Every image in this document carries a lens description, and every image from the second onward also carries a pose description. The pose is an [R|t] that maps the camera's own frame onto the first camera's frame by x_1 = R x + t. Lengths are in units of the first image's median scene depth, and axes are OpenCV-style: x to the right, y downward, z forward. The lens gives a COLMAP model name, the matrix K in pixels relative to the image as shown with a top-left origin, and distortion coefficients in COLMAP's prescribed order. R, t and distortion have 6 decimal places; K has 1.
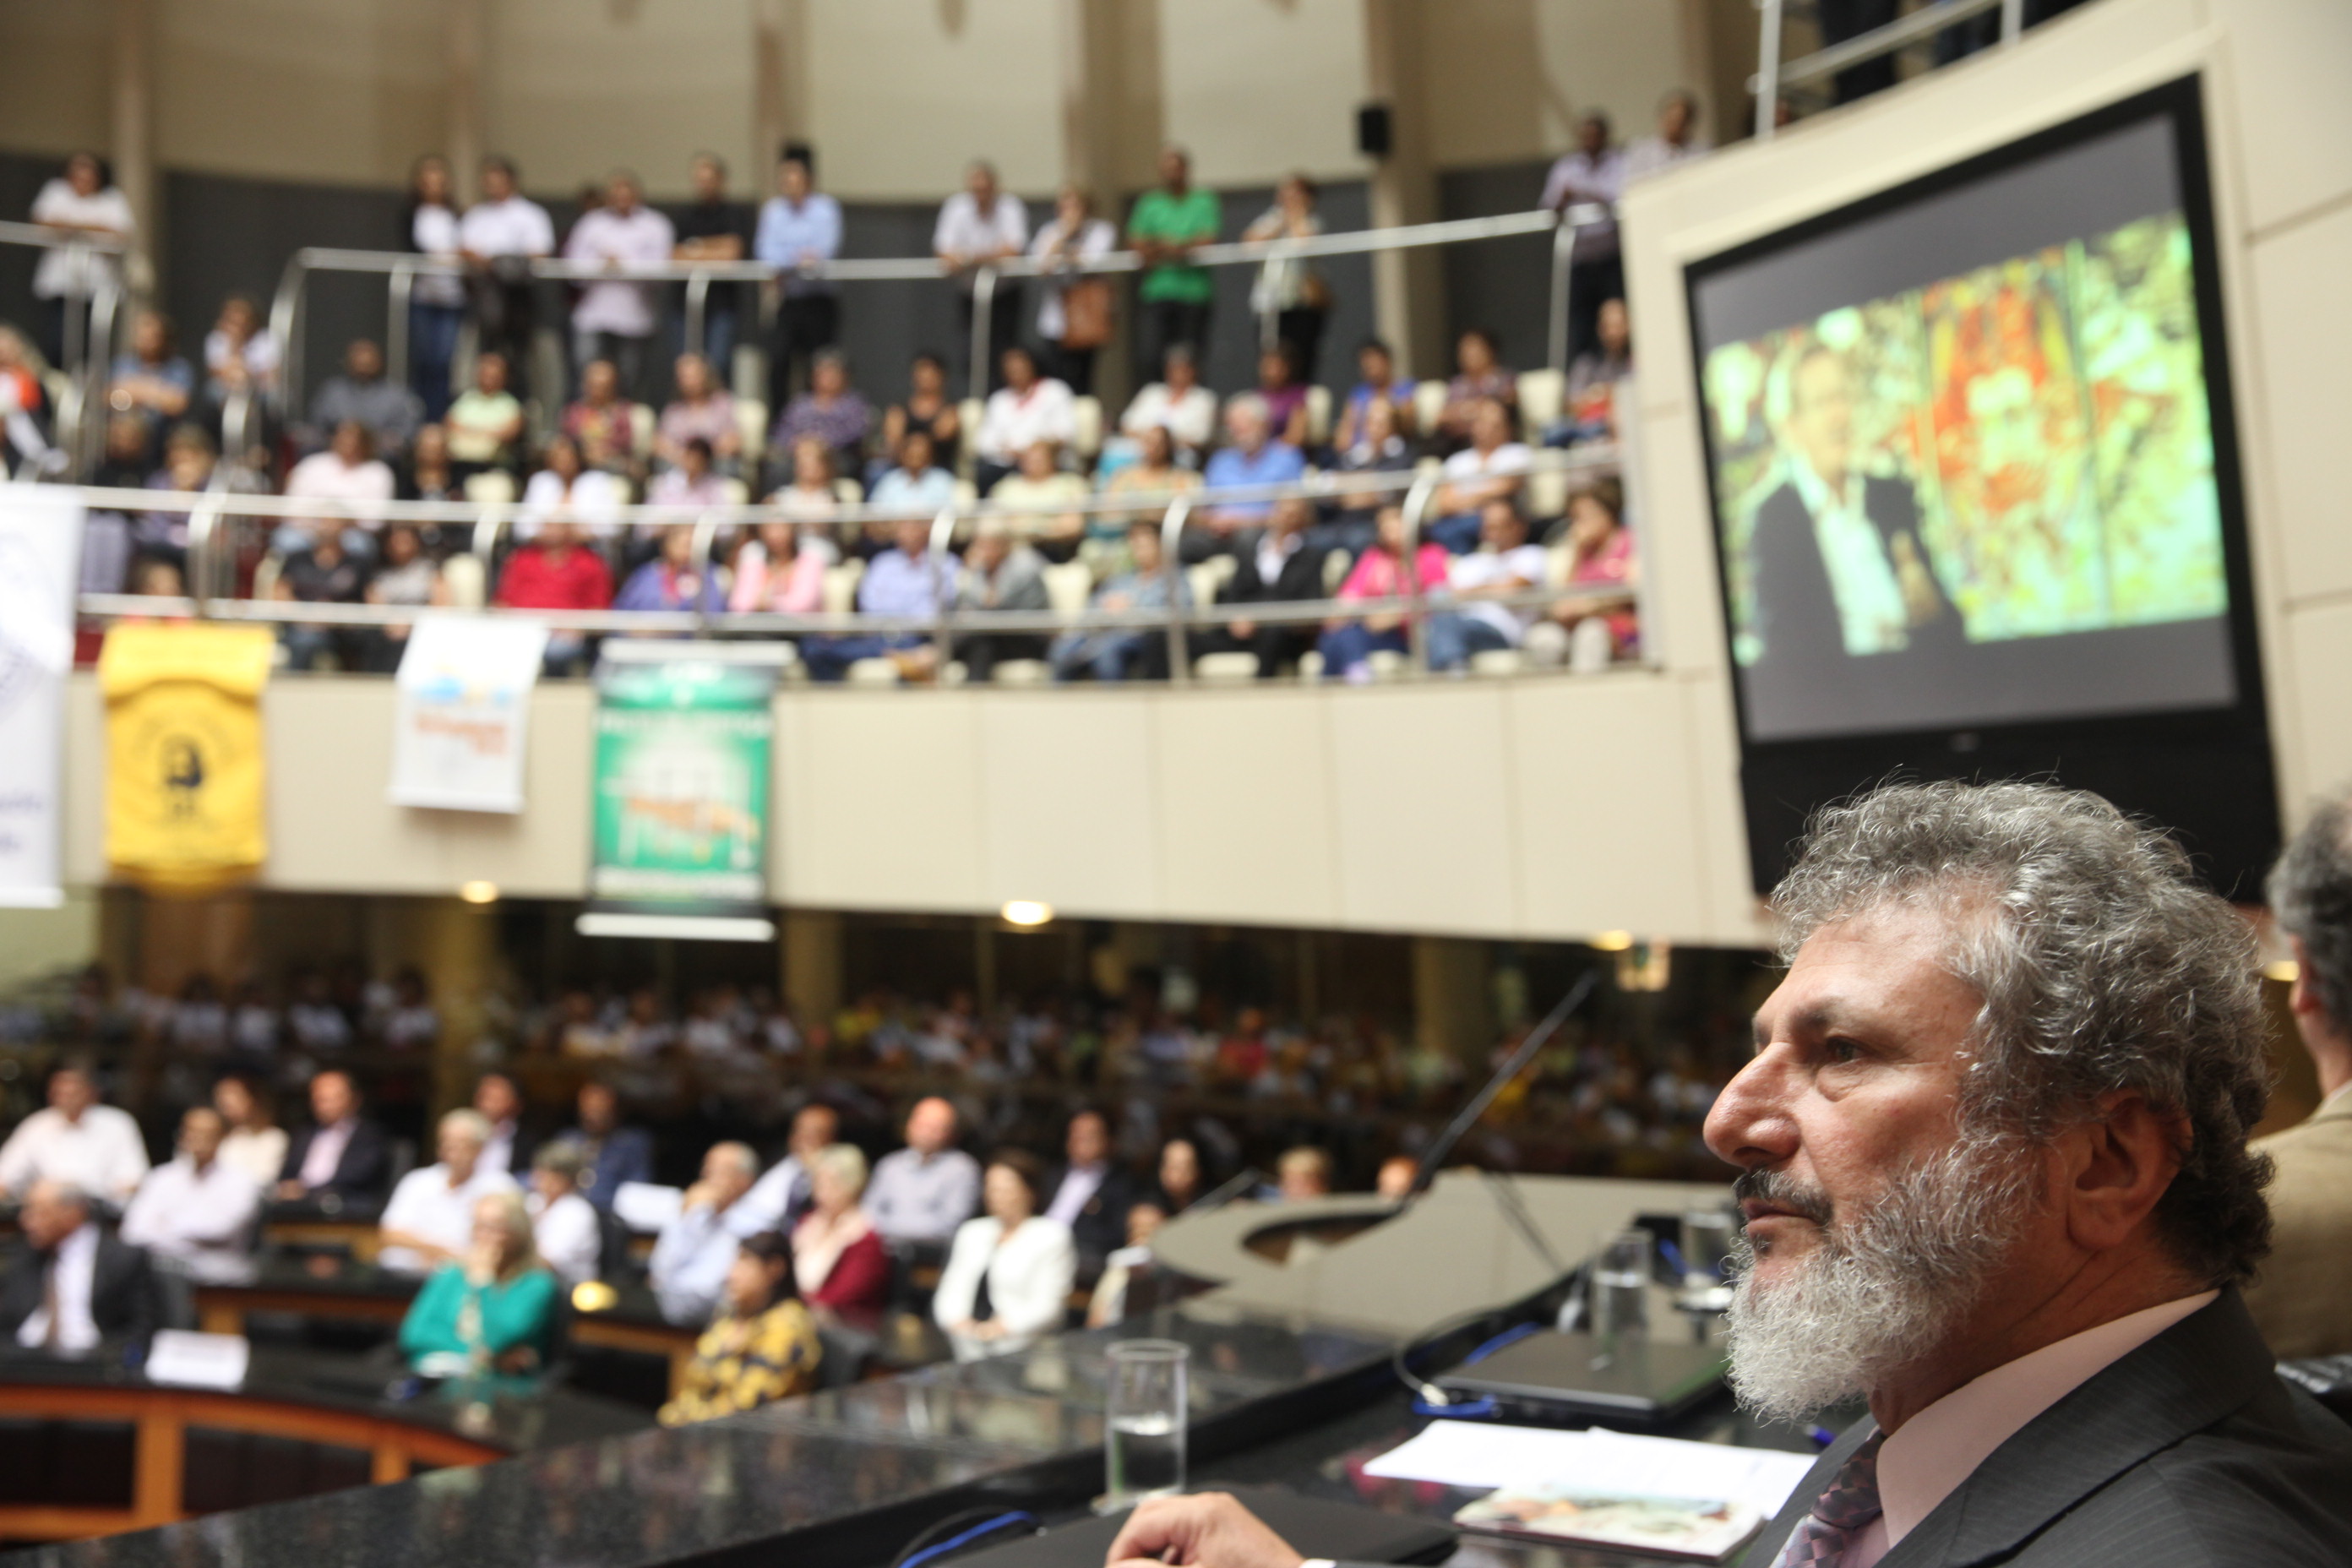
lens RADIAL K [[2528.1, 0, 1176.0], [0, 2528.1, 784.0], [0, 0, 1]] dist [0.050715, 0.005830]
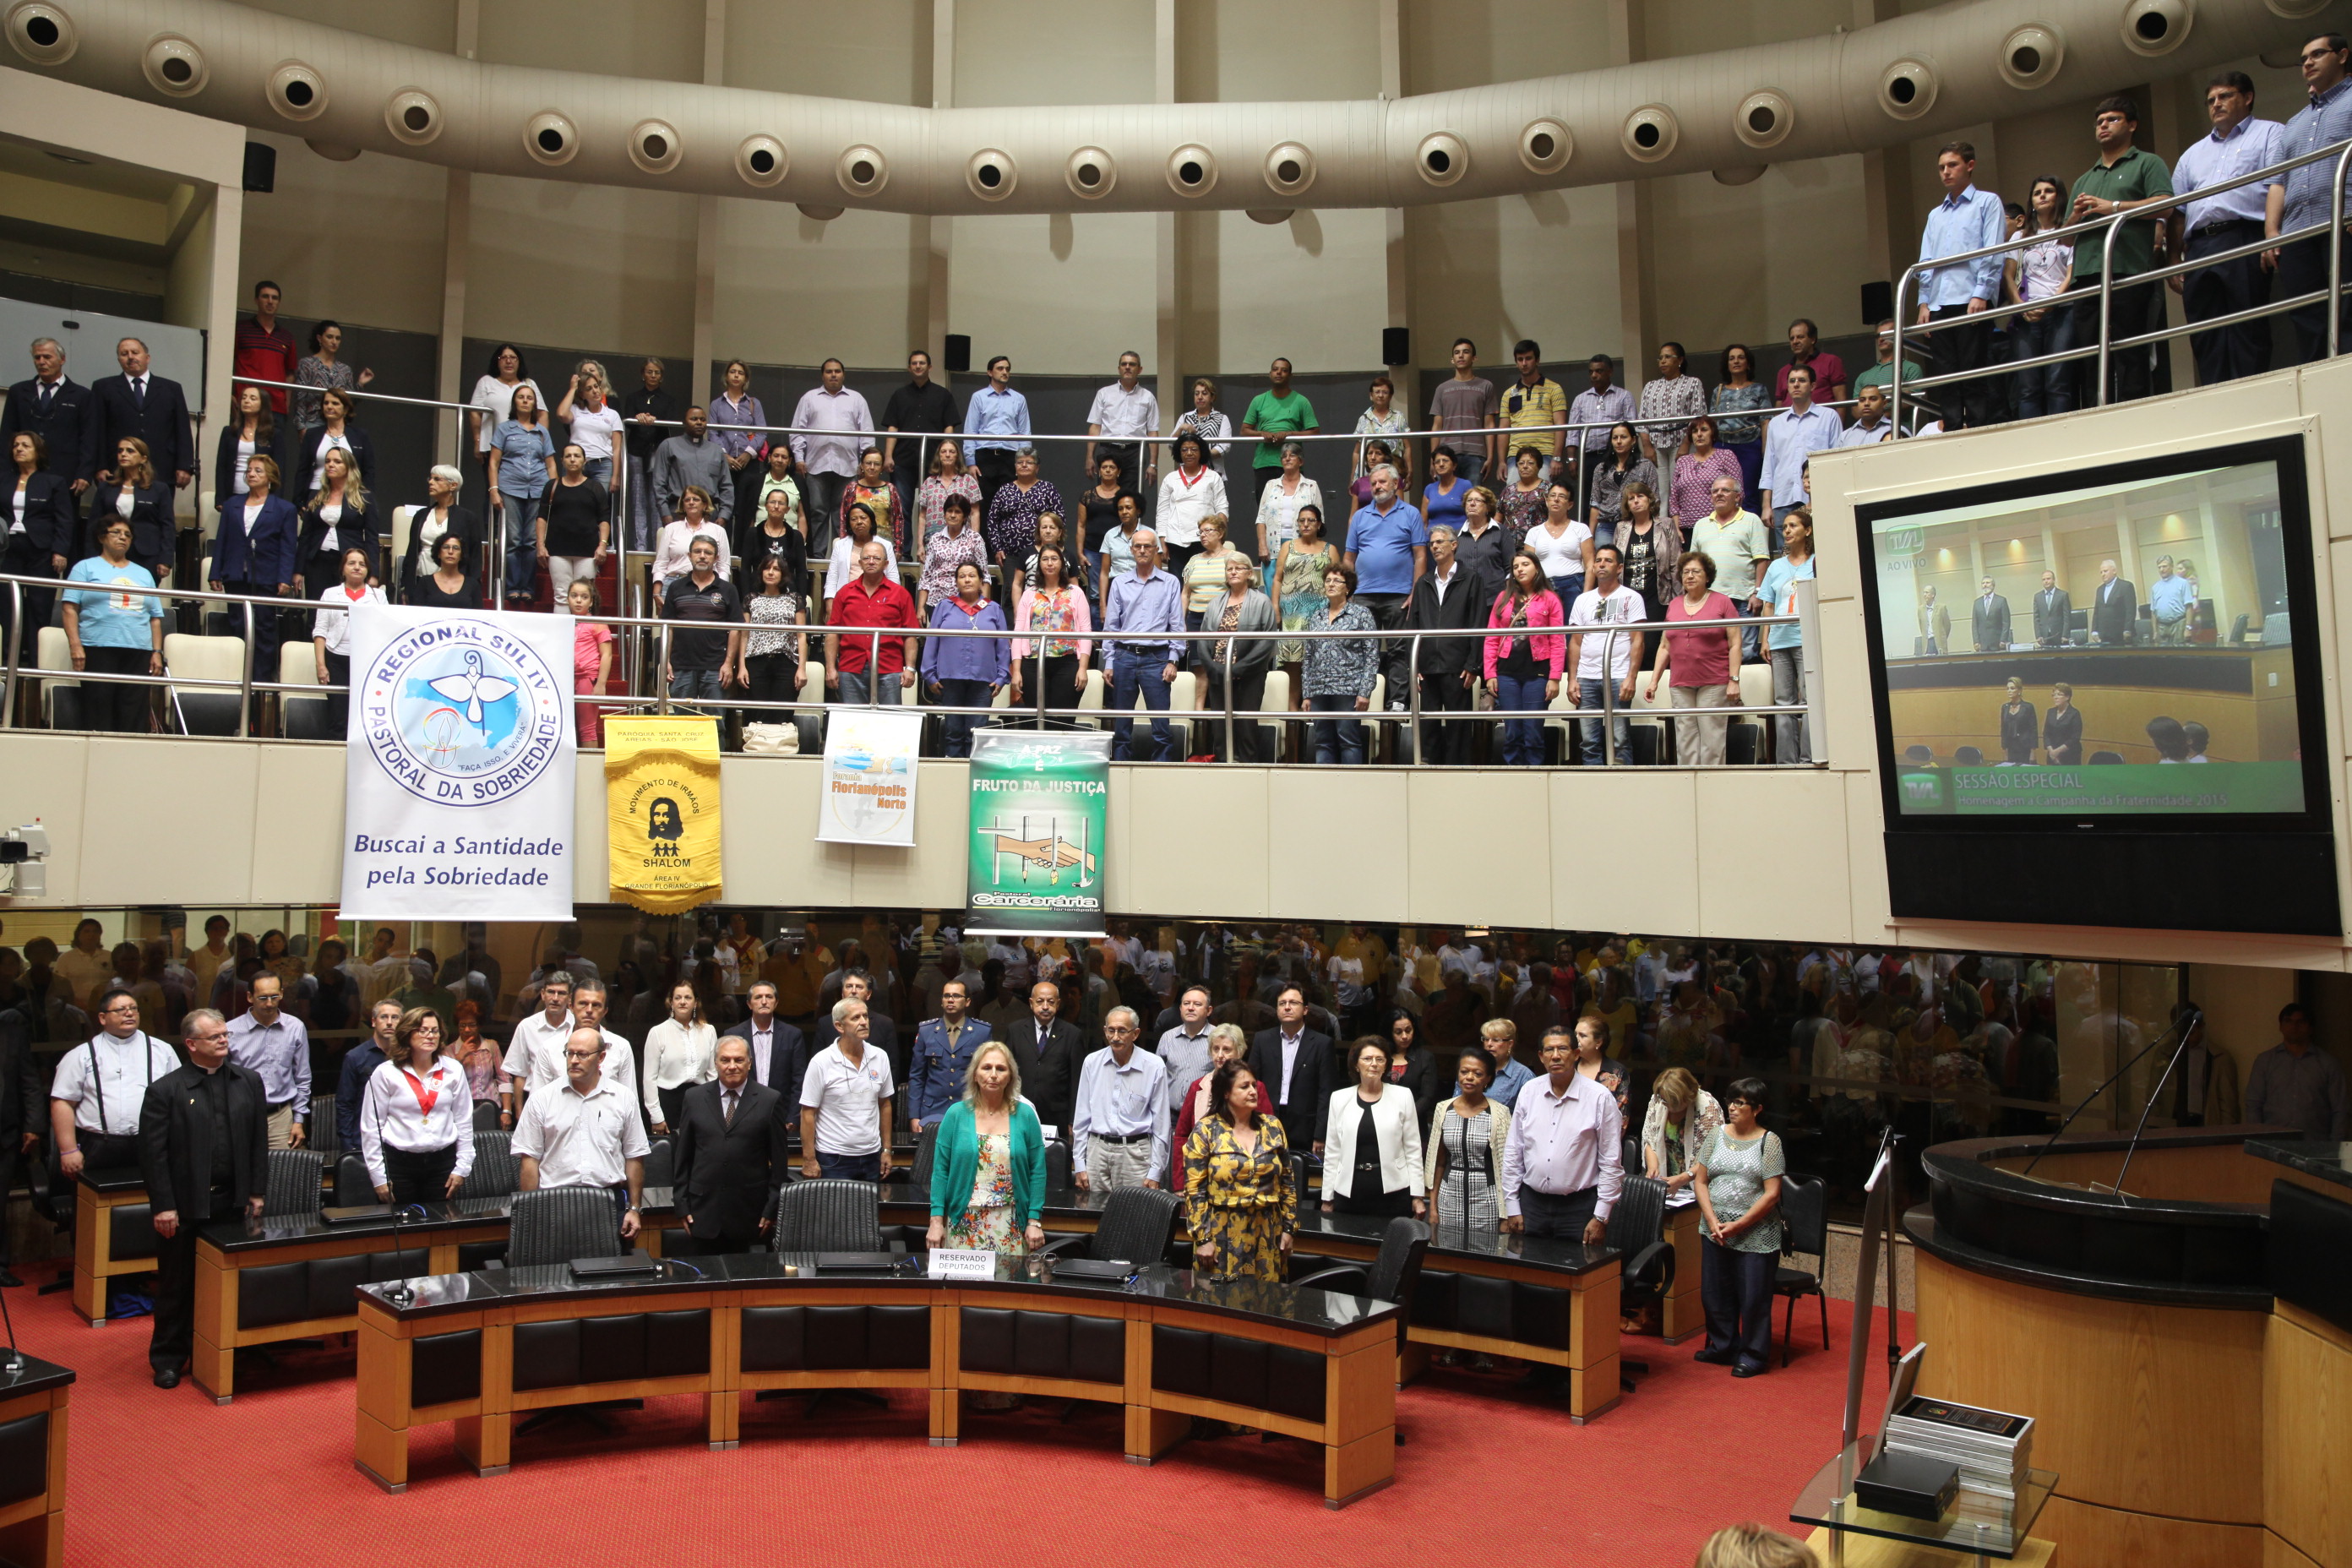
lens RADIAL K [[1976.4, 0, 1176.0], [0, 1976.4, 784.0], [0, 0, 1]] dist [-0.040154, 0.089530]
pose [[0.984282, -0.003791, 0.176565, -0.424825], [0.001120, 0.999883, 0.015224, -0.056606], [-0.176602, -0.014787, 0.984171, -0.102198]]
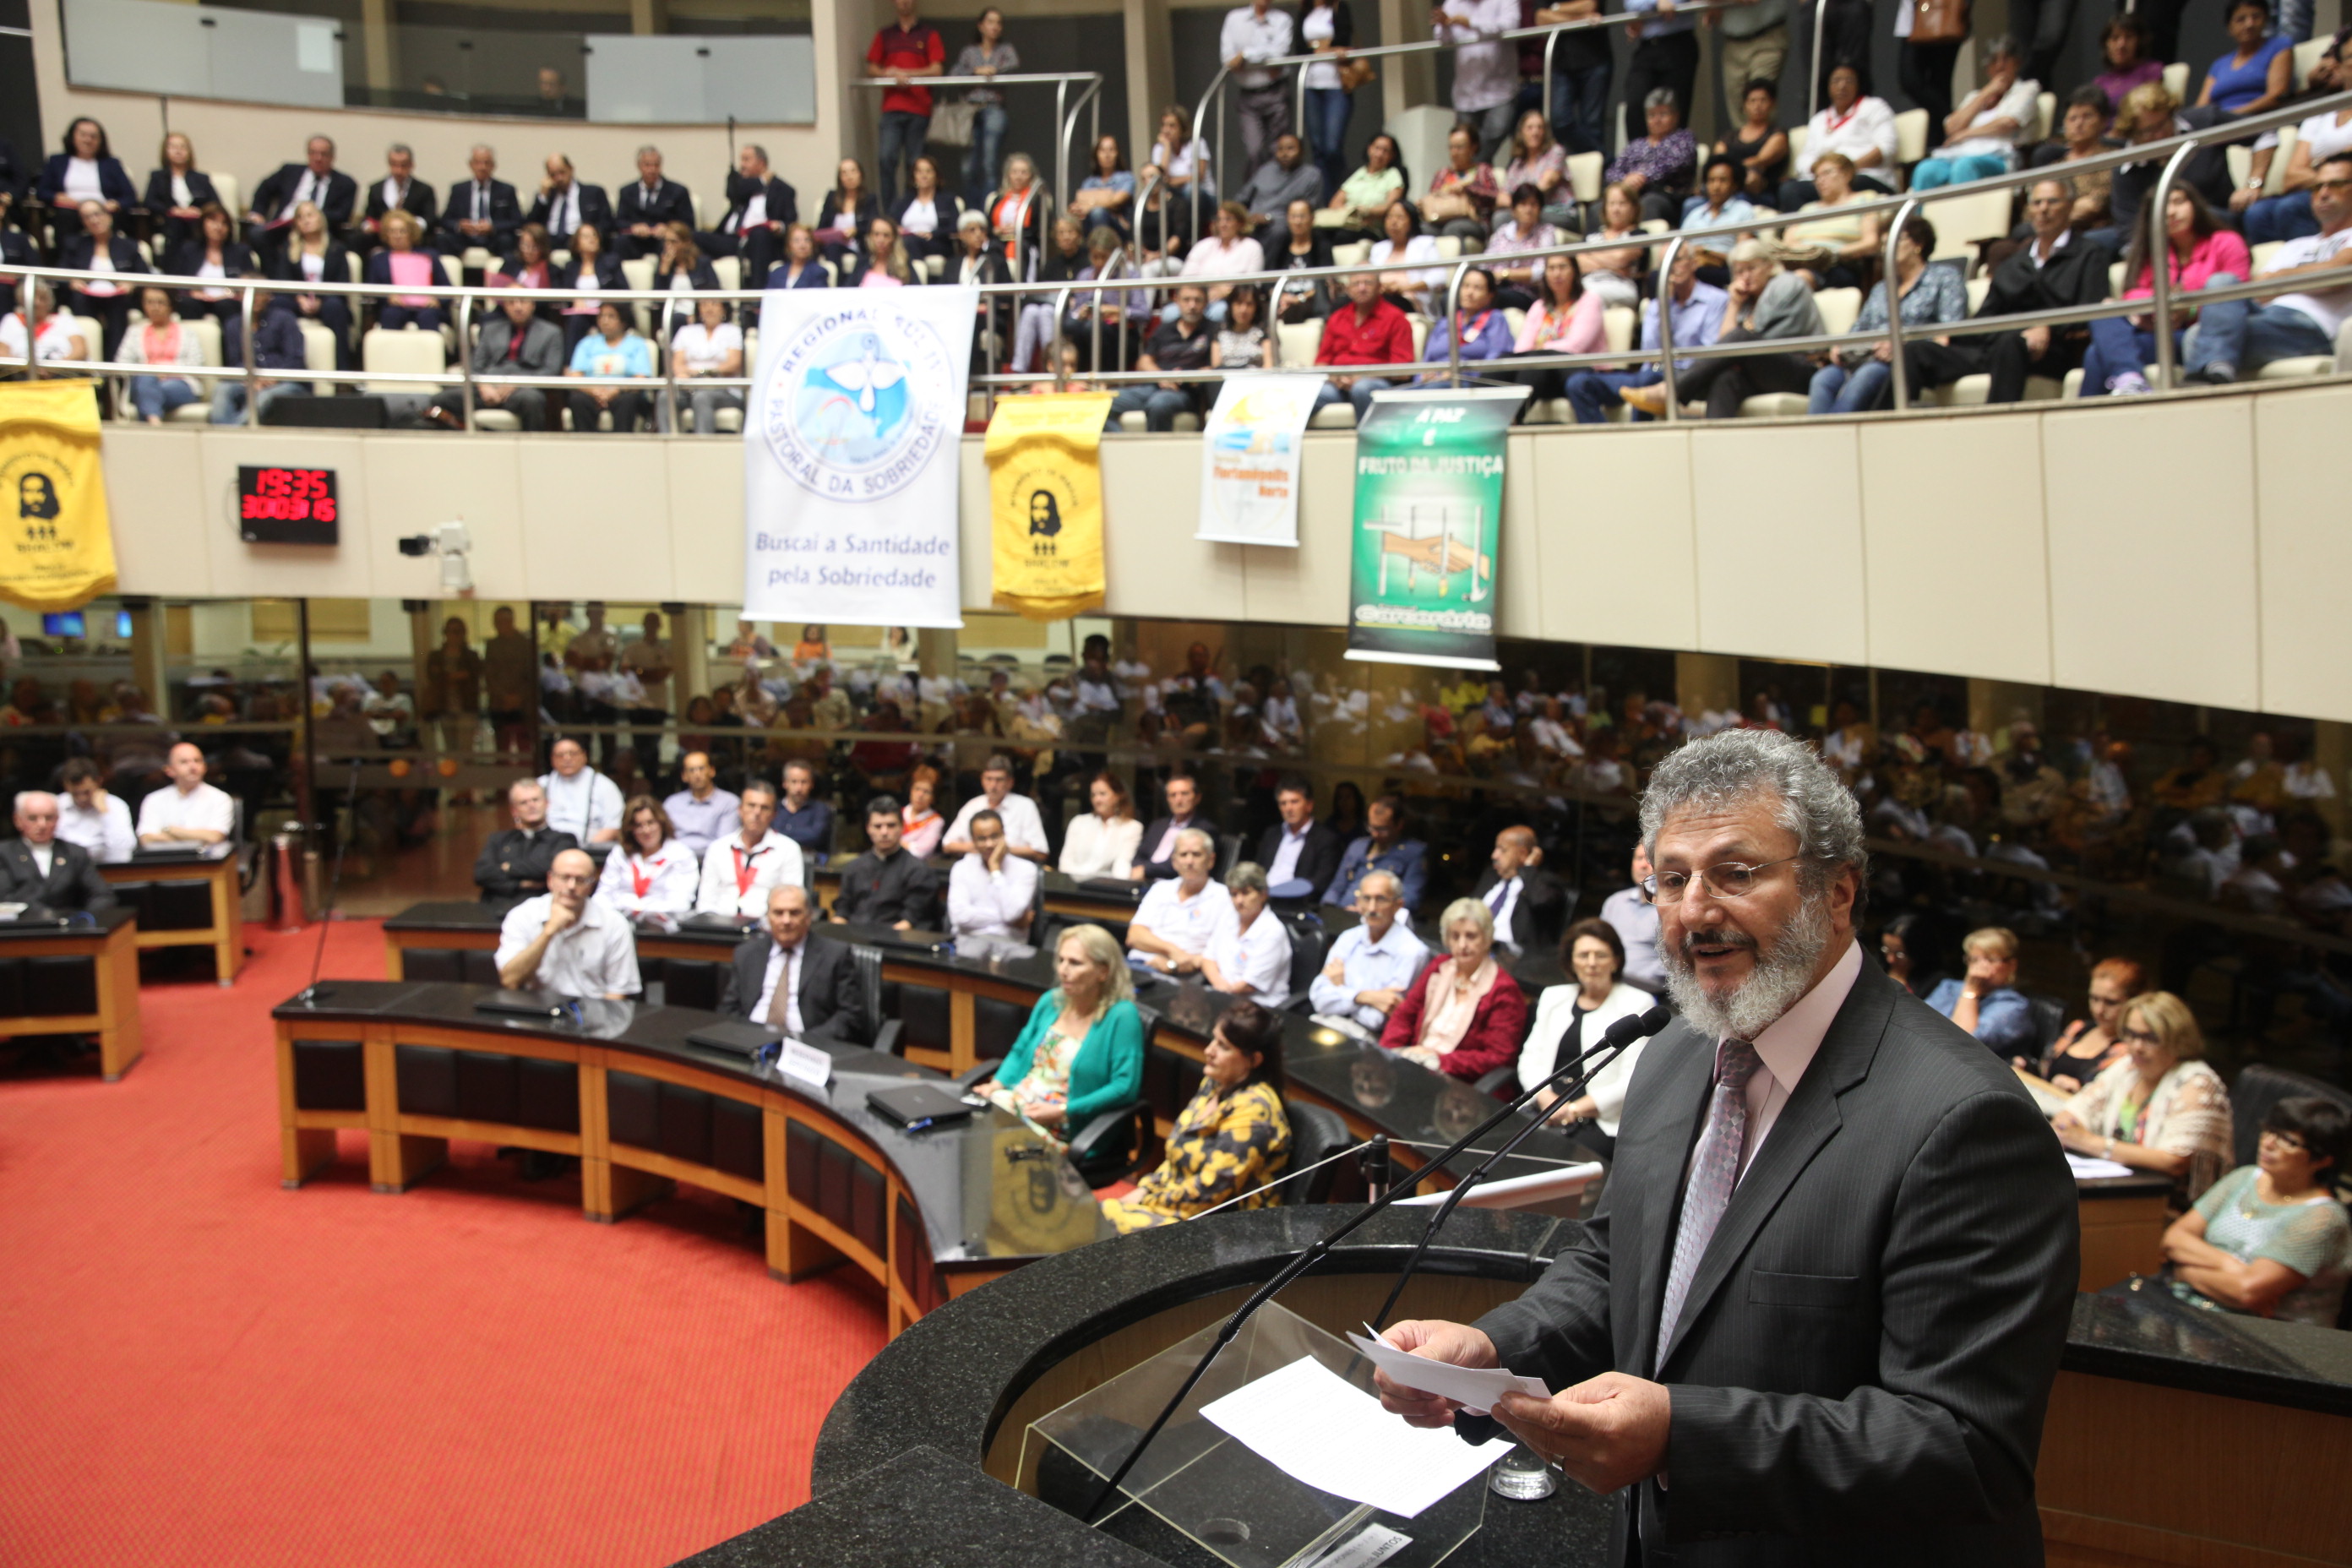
lens RADIAL K [[1957.0, 0, 1176.0], [0, 1957.0, 784.0], [0, 0, 1]] dist [-0.084355, 0.104712]
pose [[0.861636, 0.053914, -0.504655, 0.173805], [0.021796, 0.989494, 0.142924, -0.015100], [0.507059, -0.134148, 0.851408, 0.338076]]
